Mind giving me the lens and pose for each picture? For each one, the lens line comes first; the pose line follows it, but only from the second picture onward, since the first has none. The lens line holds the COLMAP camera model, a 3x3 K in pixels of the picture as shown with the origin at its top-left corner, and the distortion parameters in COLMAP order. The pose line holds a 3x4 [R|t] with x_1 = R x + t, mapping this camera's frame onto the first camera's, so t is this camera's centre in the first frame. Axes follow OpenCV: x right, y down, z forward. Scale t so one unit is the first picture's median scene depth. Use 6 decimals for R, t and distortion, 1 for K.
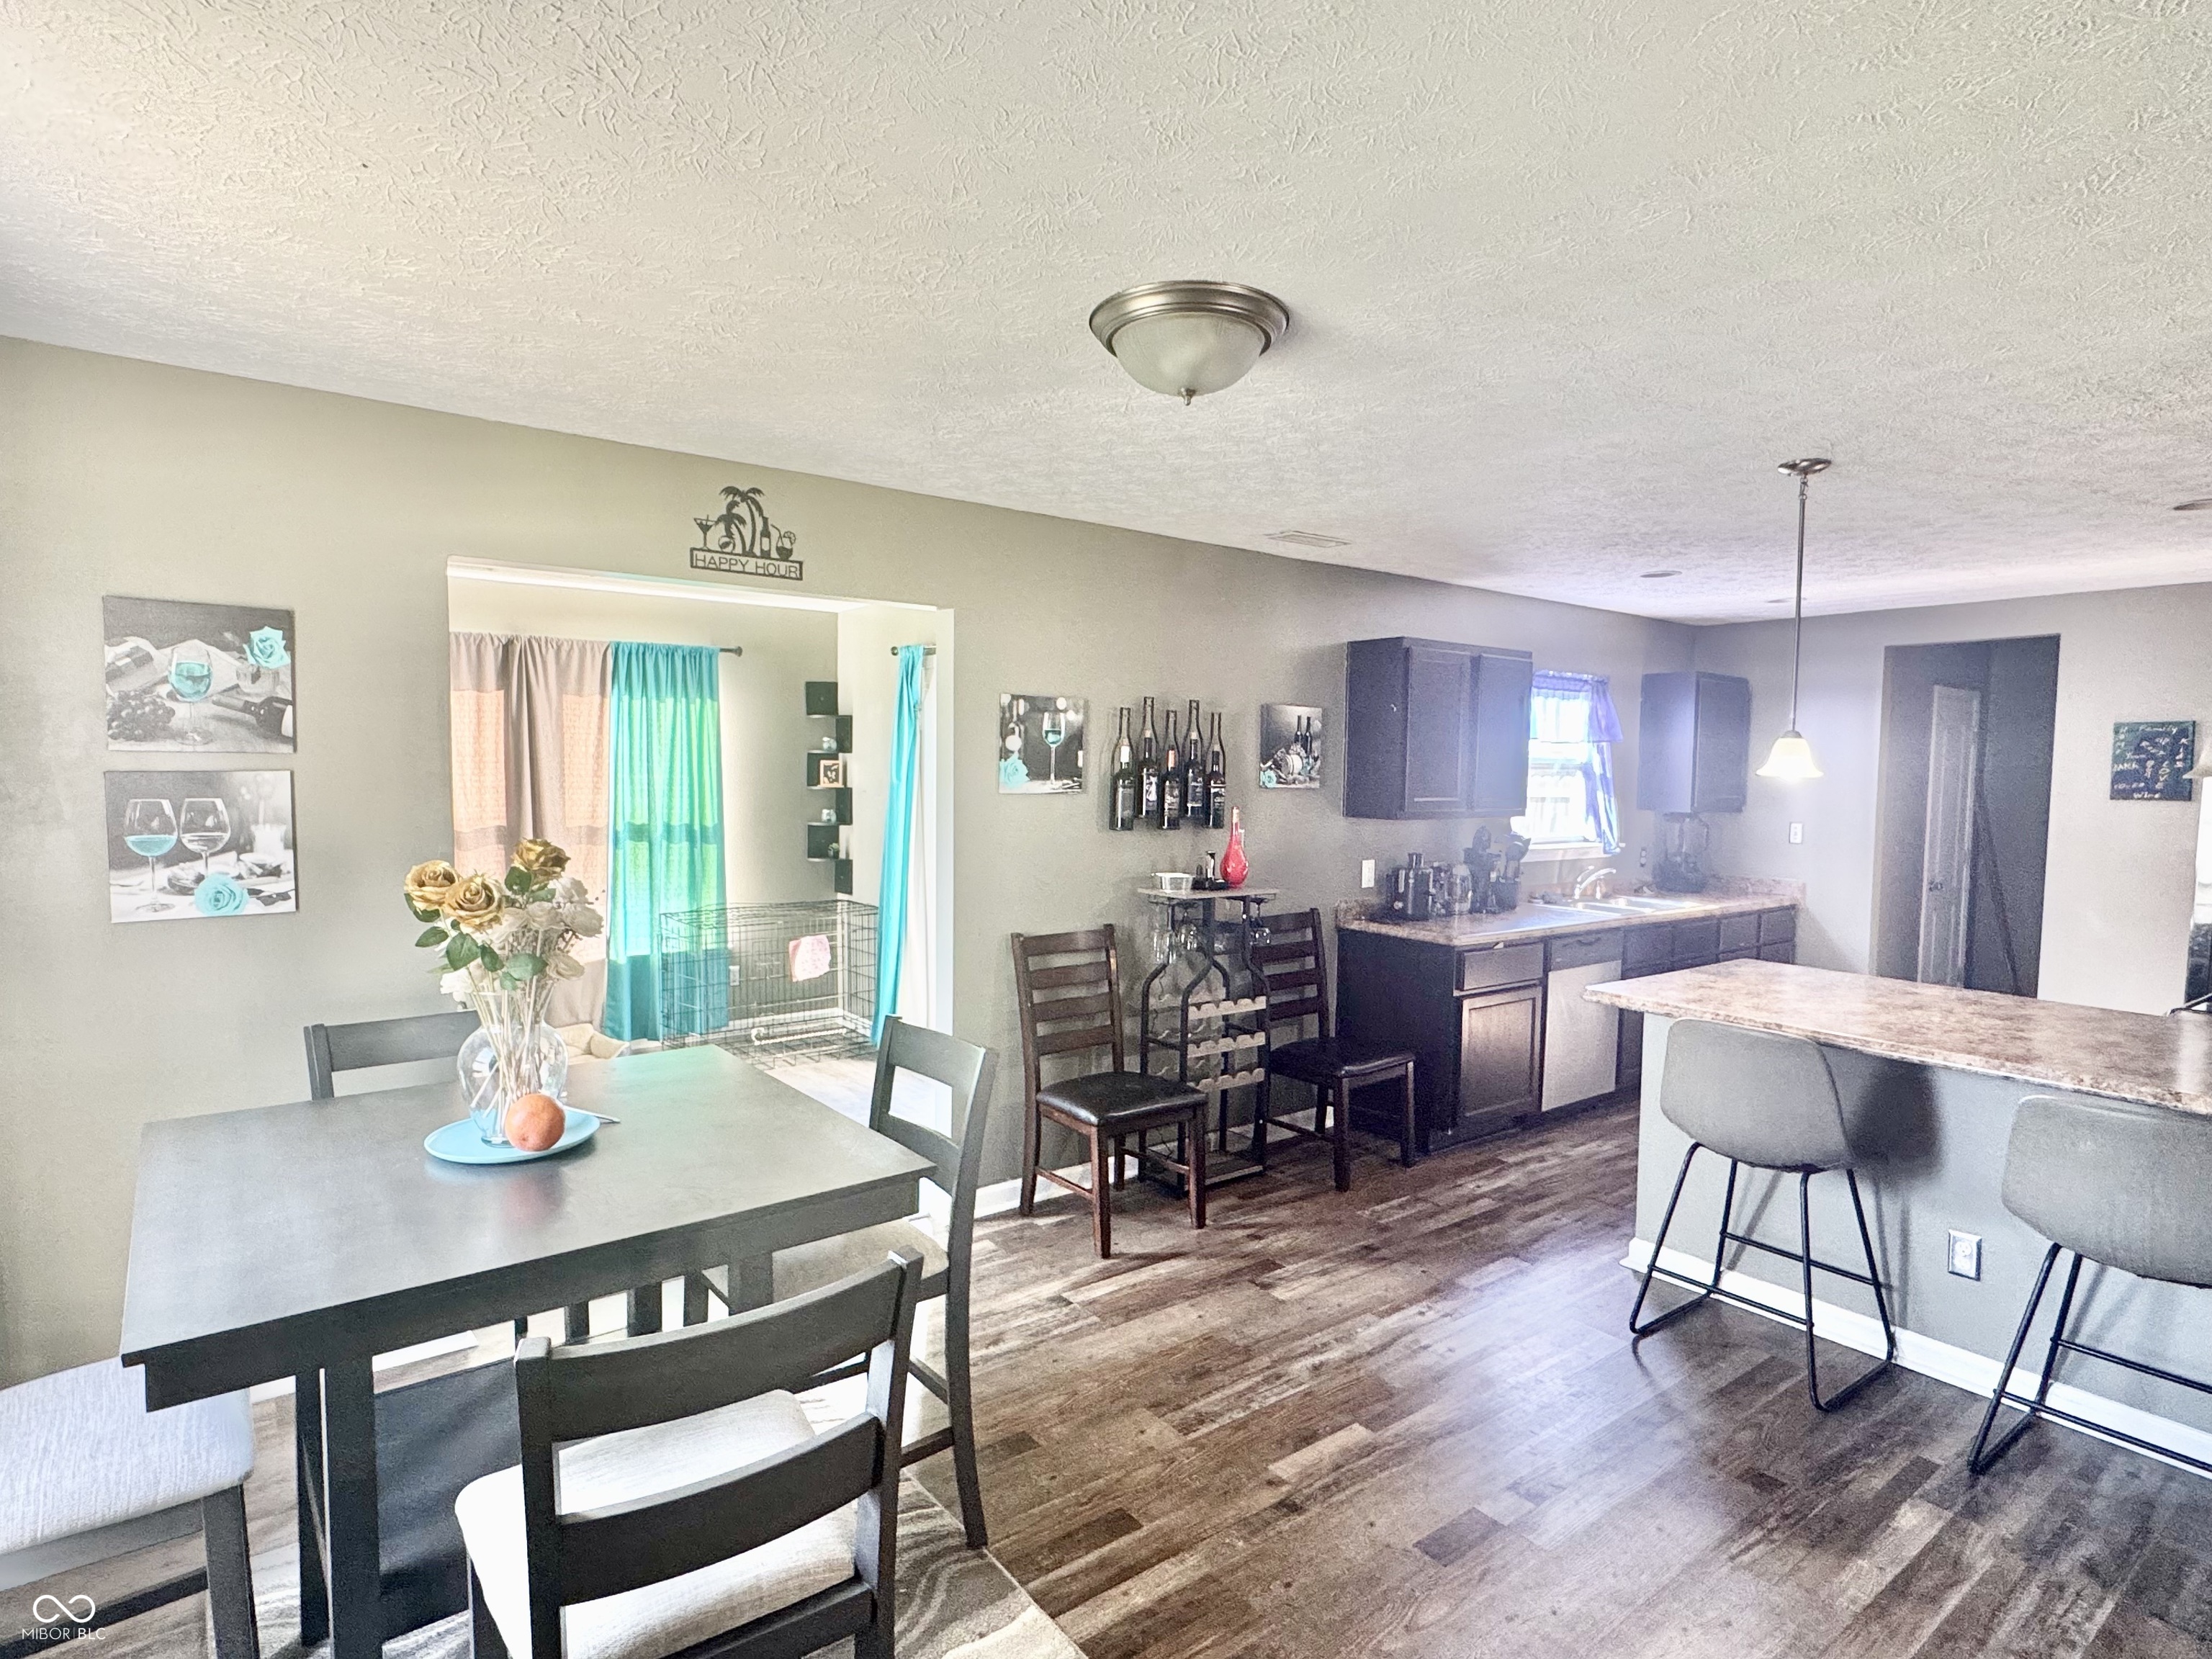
lens RADIAL K [[1161.8, 0, 1092.1], [0, 1161.8, 833.5], [0, 0, 1]] dist [-0.009645, -0.000476]
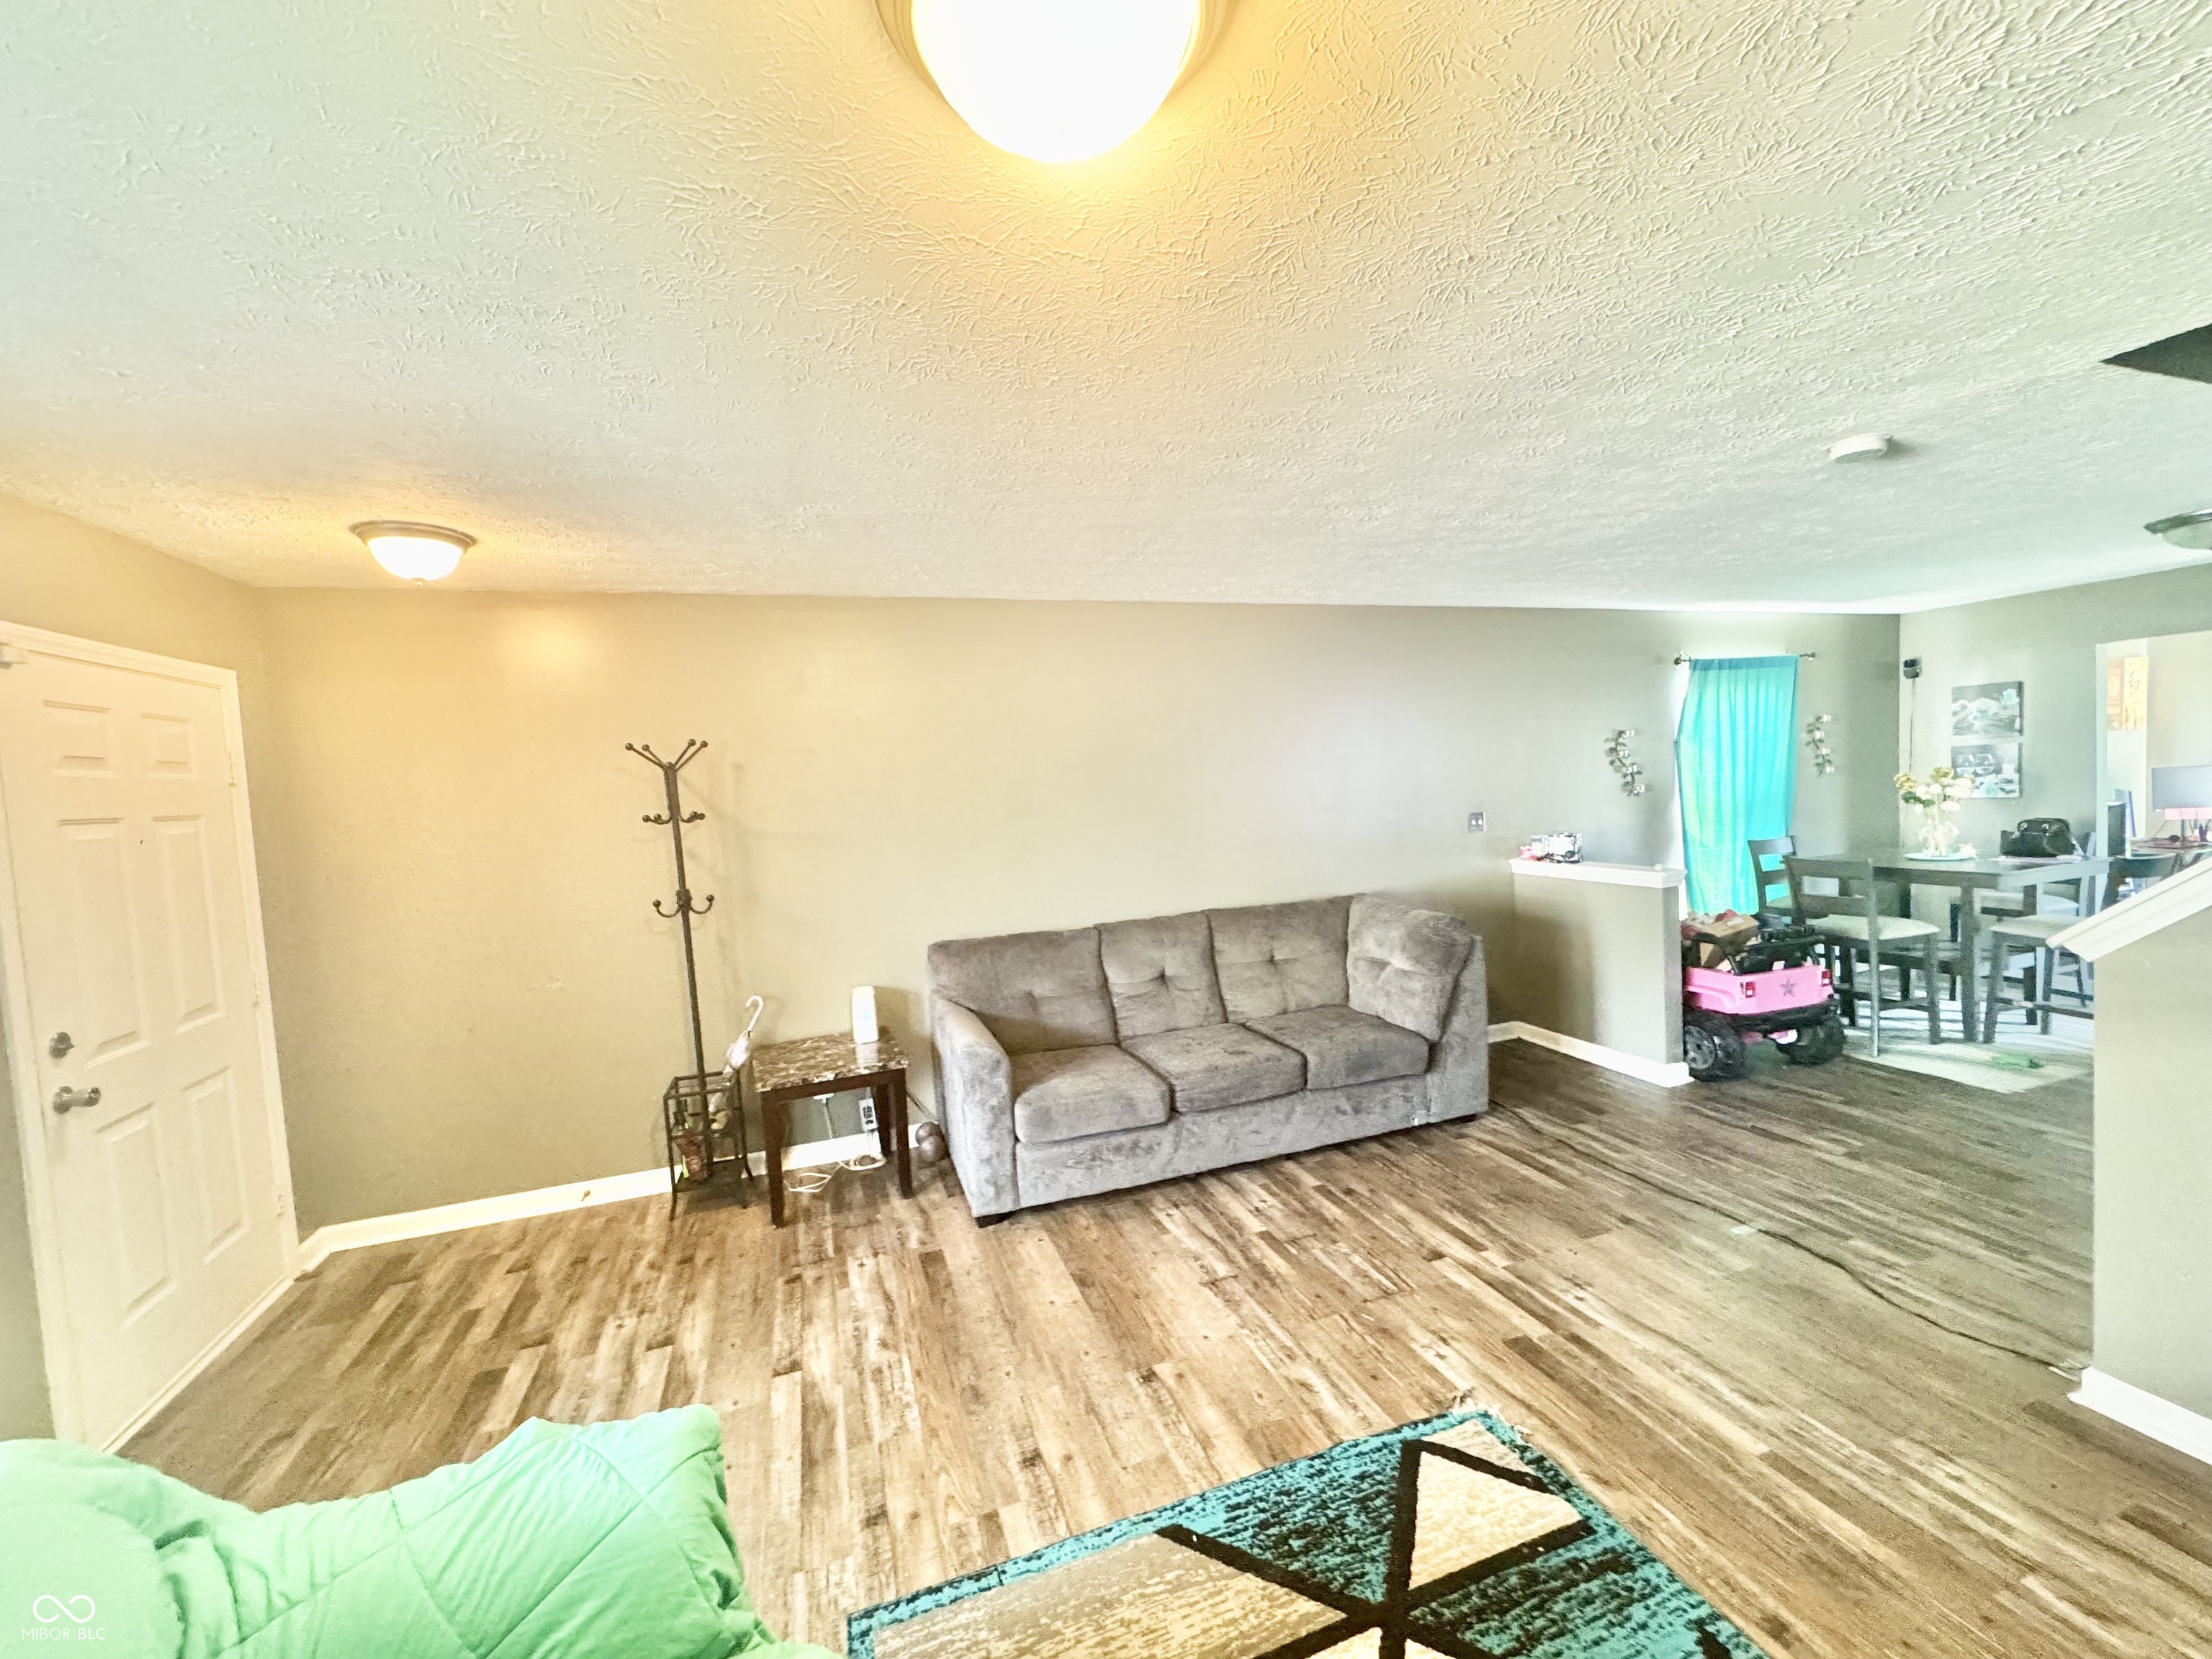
lens RADIAL K [[879.8, 0, 1098.3], [0, 879.8, 832.9], [0, 0, 1]] dist [-0.007858, 0.001321]
pose [[-0.313860, 0.054259, -0.947918, 1.233308], [-0.008359, 0.998169, 0.059903, 0.032215], [0.949432, 0.026725, -0.312832, -0.233390]]
